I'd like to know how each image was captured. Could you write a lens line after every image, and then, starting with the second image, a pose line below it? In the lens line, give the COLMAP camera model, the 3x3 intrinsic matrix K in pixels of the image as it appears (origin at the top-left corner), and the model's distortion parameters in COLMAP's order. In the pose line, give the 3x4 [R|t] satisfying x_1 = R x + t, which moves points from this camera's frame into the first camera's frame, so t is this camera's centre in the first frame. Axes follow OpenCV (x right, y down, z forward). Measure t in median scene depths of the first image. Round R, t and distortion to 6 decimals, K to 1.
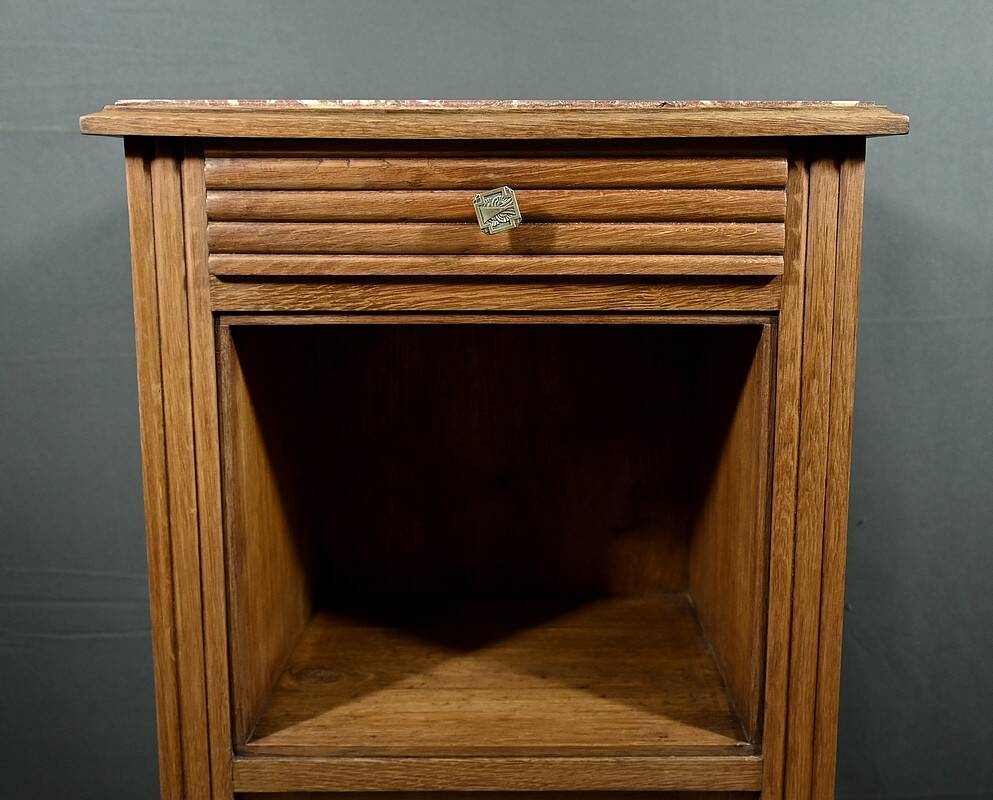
lens RADIAL K [[1054.4, 0, 530.6], [0, 1054.4, 337.9], [0, 0, 1]] dist [-0.009399, 0.000000]
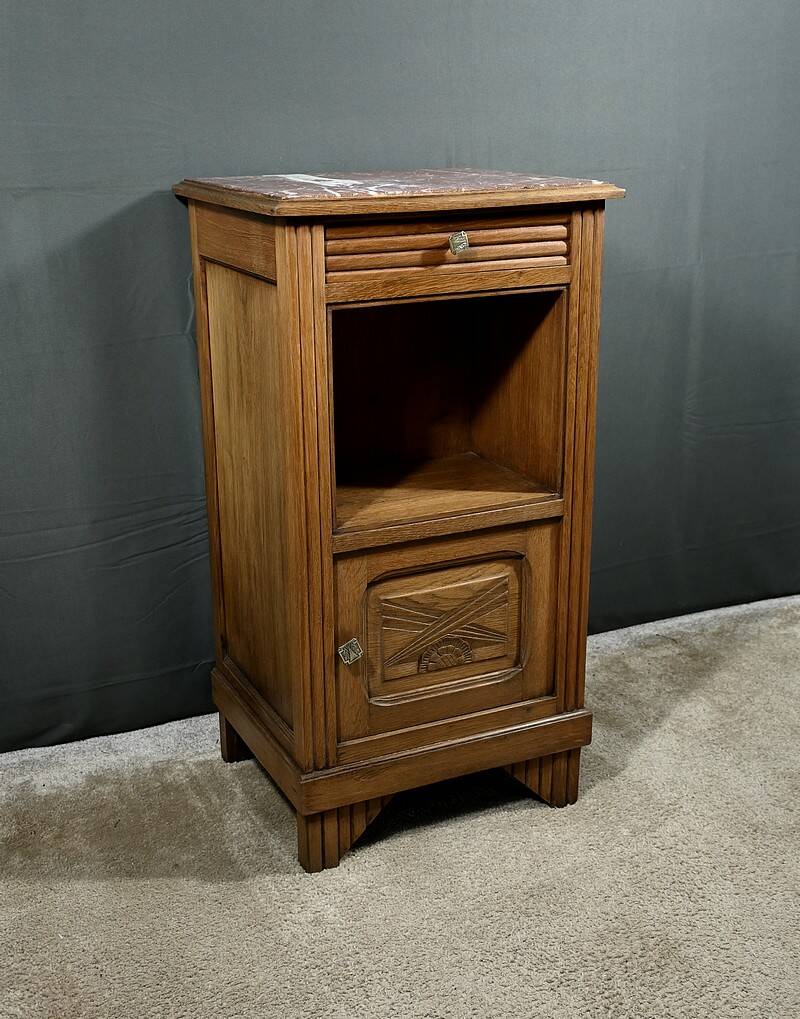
lens RADIAL K [[1294.6, 0, 393.9], [0, 1294.6, 559.0], [0, 0, 1]] dist [-0.002896, 0.000000]
pose [[0.905855, -0.154651, 0.394348, -1.180618], [0.079285, 0.976419, 0.200796, -0.033599], [-0.416102, -0.150627, 0.896756, -1.258332]]
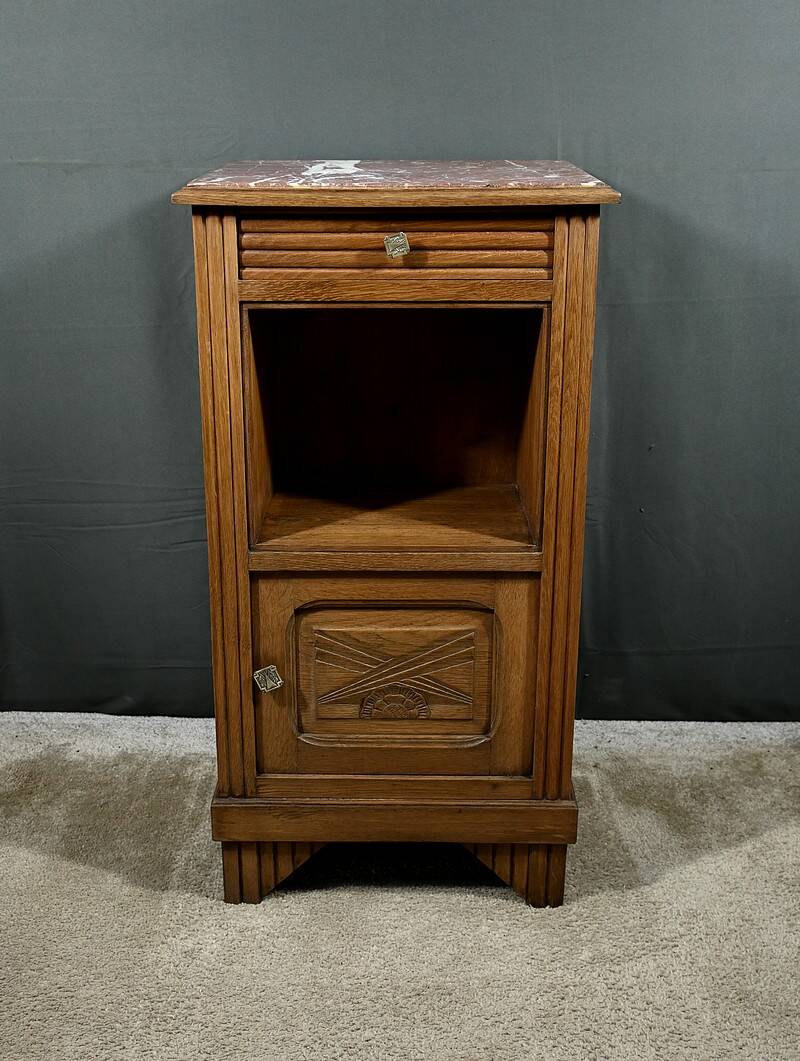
lens RADIAL K [[1336.7, 0, 386.0], [0, 1336.7, 558.4], [0, 0, 1]] dist [0.002920, 0.000000]
pose [[0.999813, 0.003901, -0.018960, -0.003206], [-0.000258, 0.982082, 0.188453, -0.023366], [0.019356, -0.188413, 0.981899, -1.306565]]
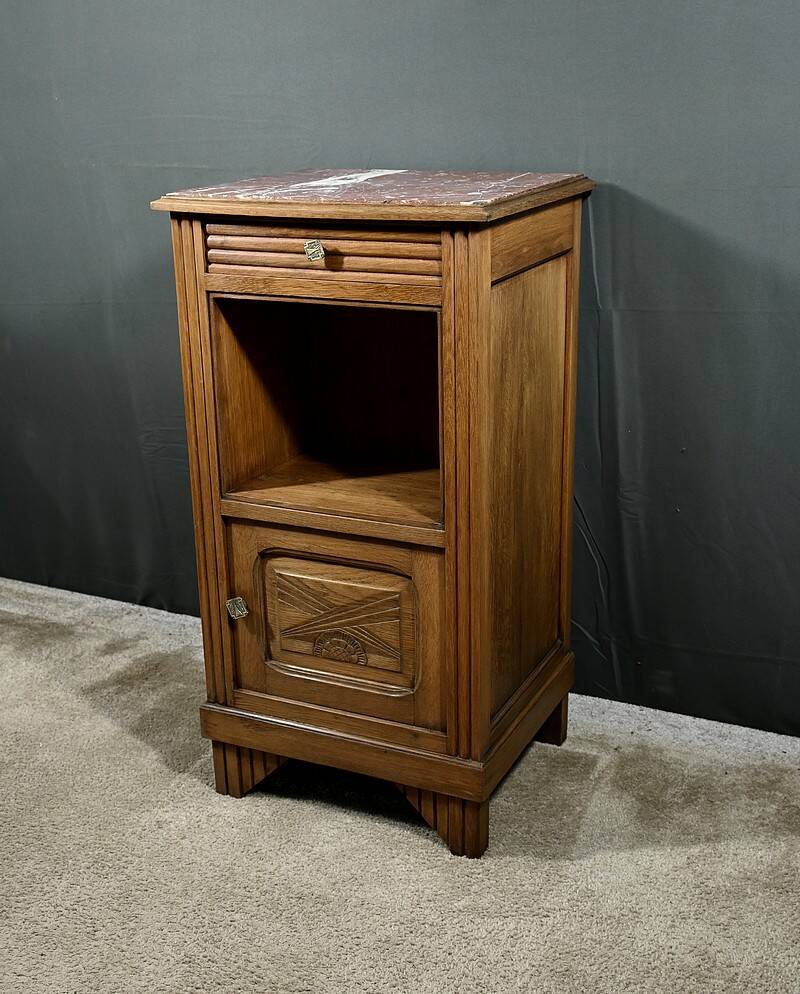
lens RADIAL K [[1293.9, 0, 405.8], [0, 1293.9, 511.5], [0, 0, 1]] dist [-0.004415, 0.000000]
pose [[0.902085, 0.124862, -0.413100, 1.211715], [-0.047243, 0.980049, 0.193062, -0.111322], [0.428964, -0.154643, 0.889986, -1.258486]]
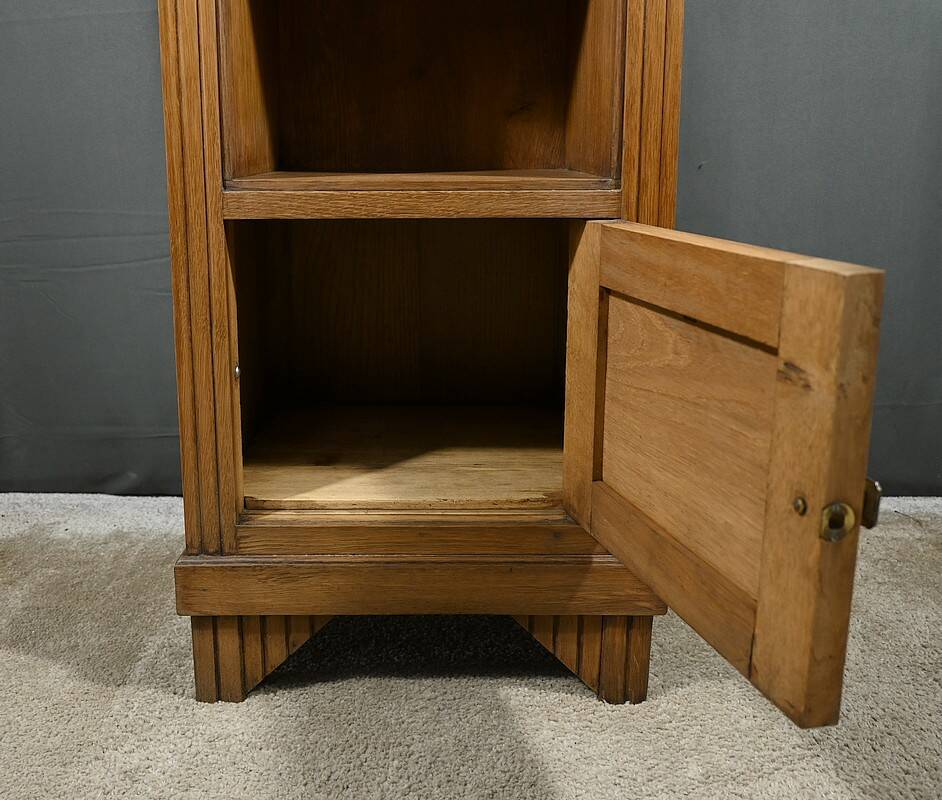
lens RADIAL K [[916.2, 0, 445.4], [0, 916.2, 382.6], [0, 0, 1]] dist [-0.003064, 0.000000]
pose [[0.999999, 0.000351, 0.001324, -0.002771], [-0.000475, 0.995491, 0.094856, 0.545701], [-0.001285, -0.094856, 0.995490, -0.148863]]
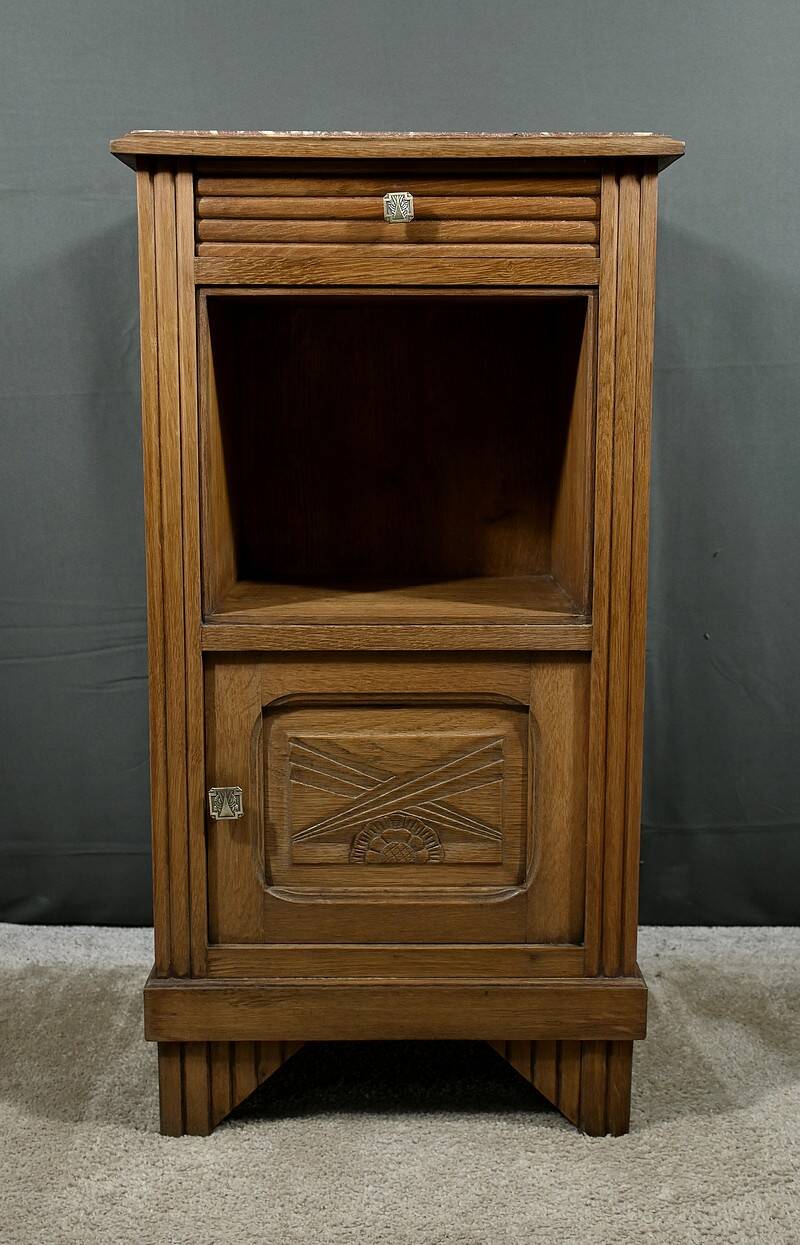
lens RADIAL K [[1521.9, 0, 413.7], [0, 1521.9, 622.5], [0, 0, 1]] dist [0.003644, 0.000000]
pose [[0.999962, -0.000591, 0.008651, -0.028046], [0.000492, 0.999934, 0.011450, 0.390326], [-0.008657, -0.011446, 0.999897, -1.004565]]
